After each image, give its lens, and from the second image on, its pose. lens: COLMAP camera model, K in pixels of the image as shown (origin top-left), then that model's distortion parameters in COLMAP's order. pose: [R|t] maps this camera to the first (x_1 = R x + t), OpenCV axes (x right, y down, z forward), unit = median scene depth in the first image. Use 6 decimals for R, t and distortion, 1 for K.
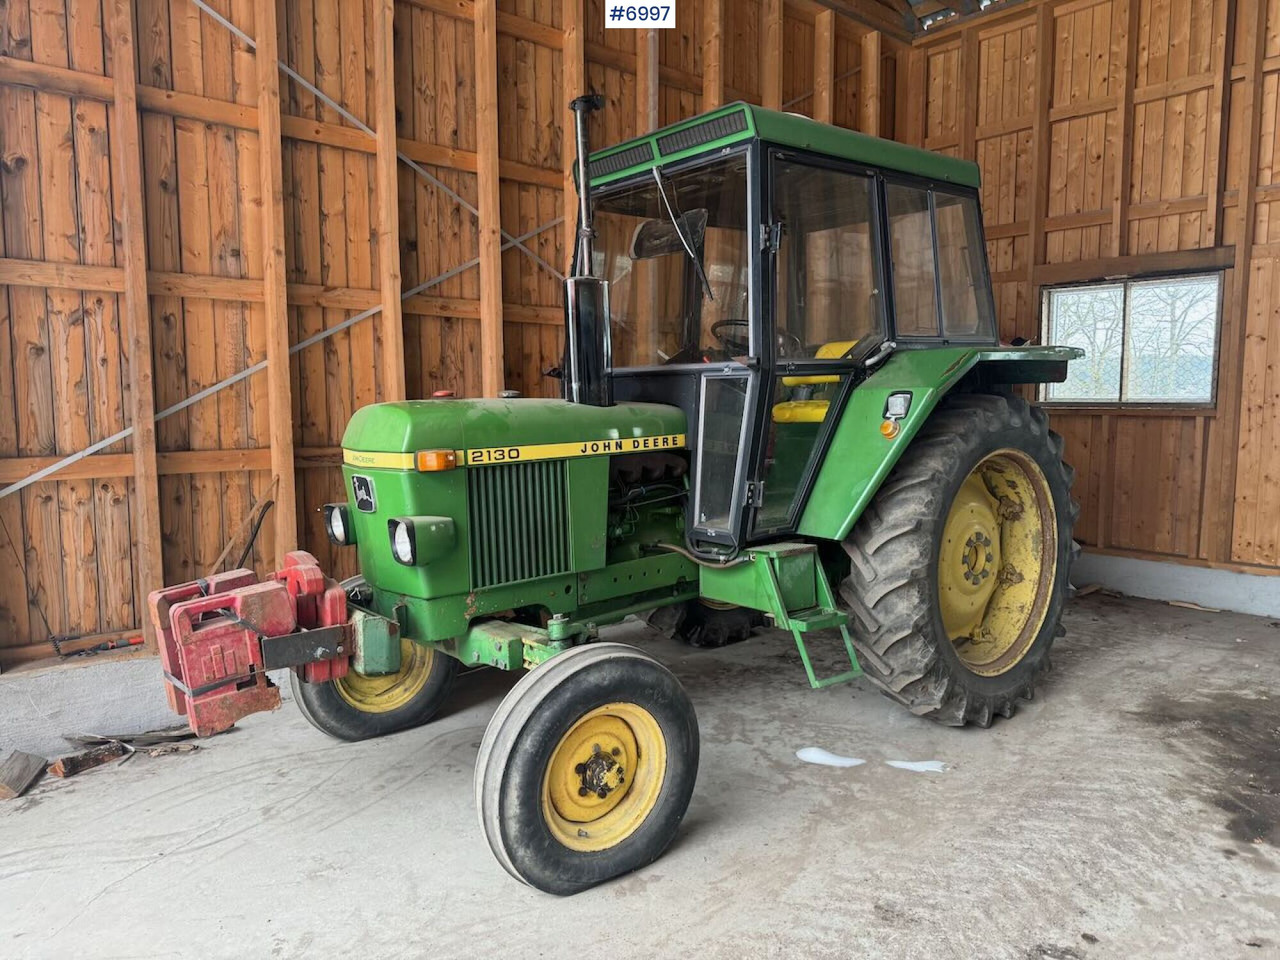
lens RADIAL K [[917.6, 0, 640.0], [0, 917.6, 480.0], [0, 0, 1]] dist [0.060428, -0.051636]
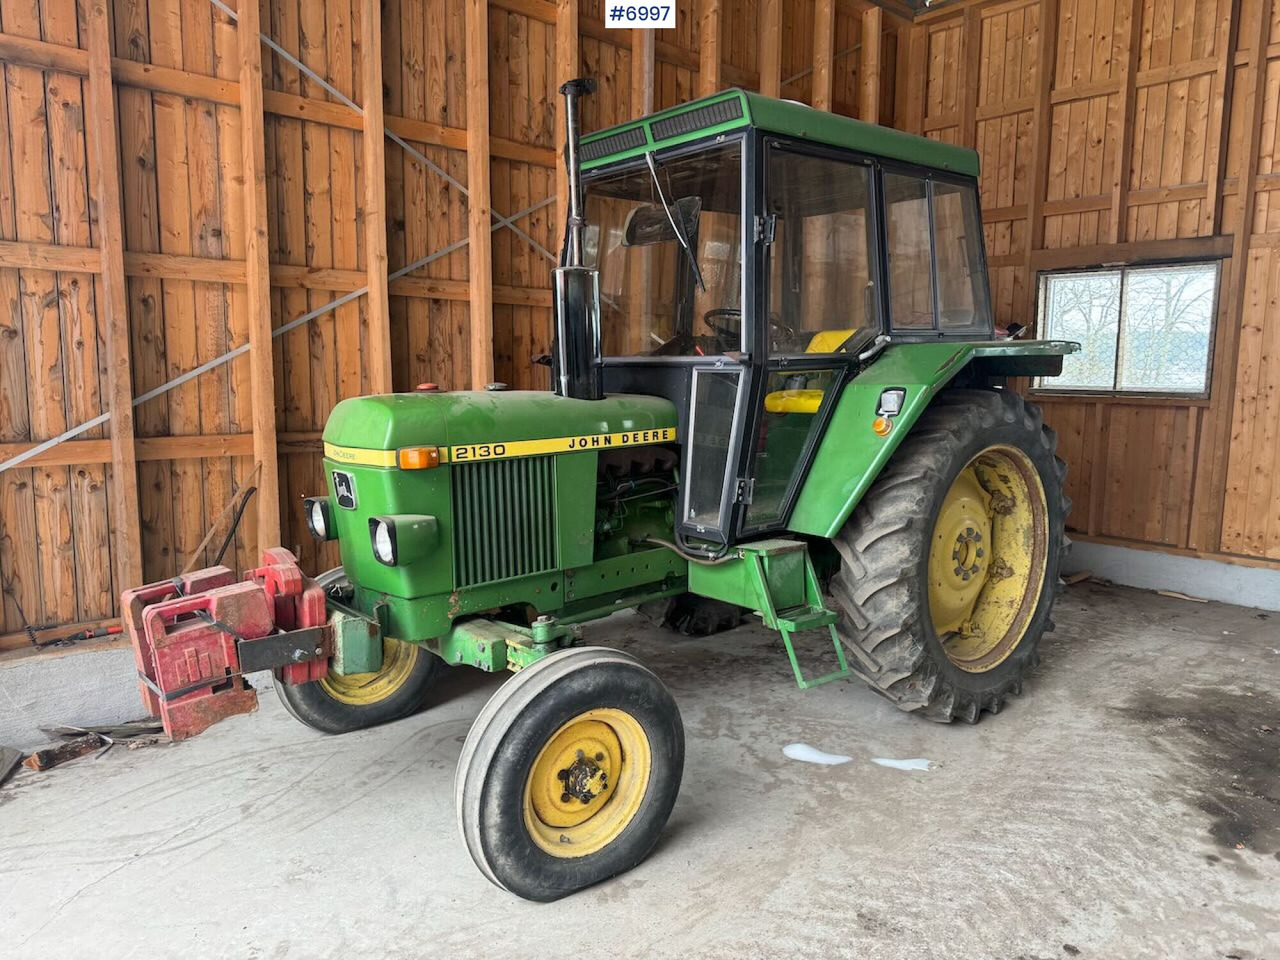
lens RADIAL K [[918.1, 0, 647.4], [0, 918.1, 474.1], [0, 0, 1]] dist [0.056071, -0.045430]
pose [[0.999845, 0.011183, 0.013602, 0.006051], [-0.011556, 0.999549, 0.027726, -0.026250], [-0.013286, -0.027879, 0.999523, 0.014687]]
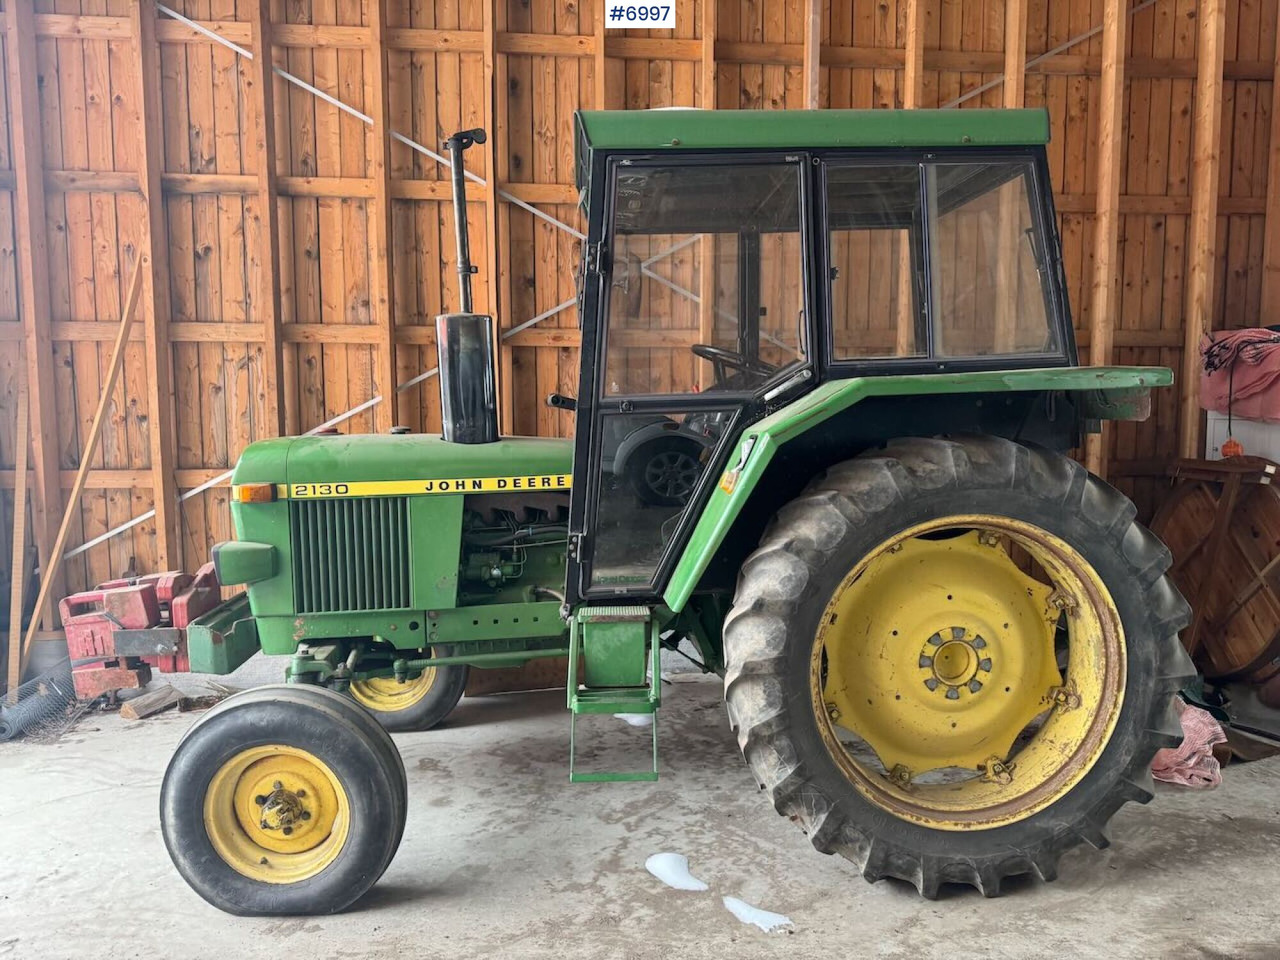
lens RADIAL K [[913.2, 0, 661.3], [0, 913.2, 476.5], [0, 0, 1]] dist [0.105969, -0.169513]
pose [[0.808955, 0.048687, -0.585851, 0.635235], [-0.052813, 0.998554, 0.010059, -0.059855], [0.585494, 0.022803, 0.810356, 0.293917]]
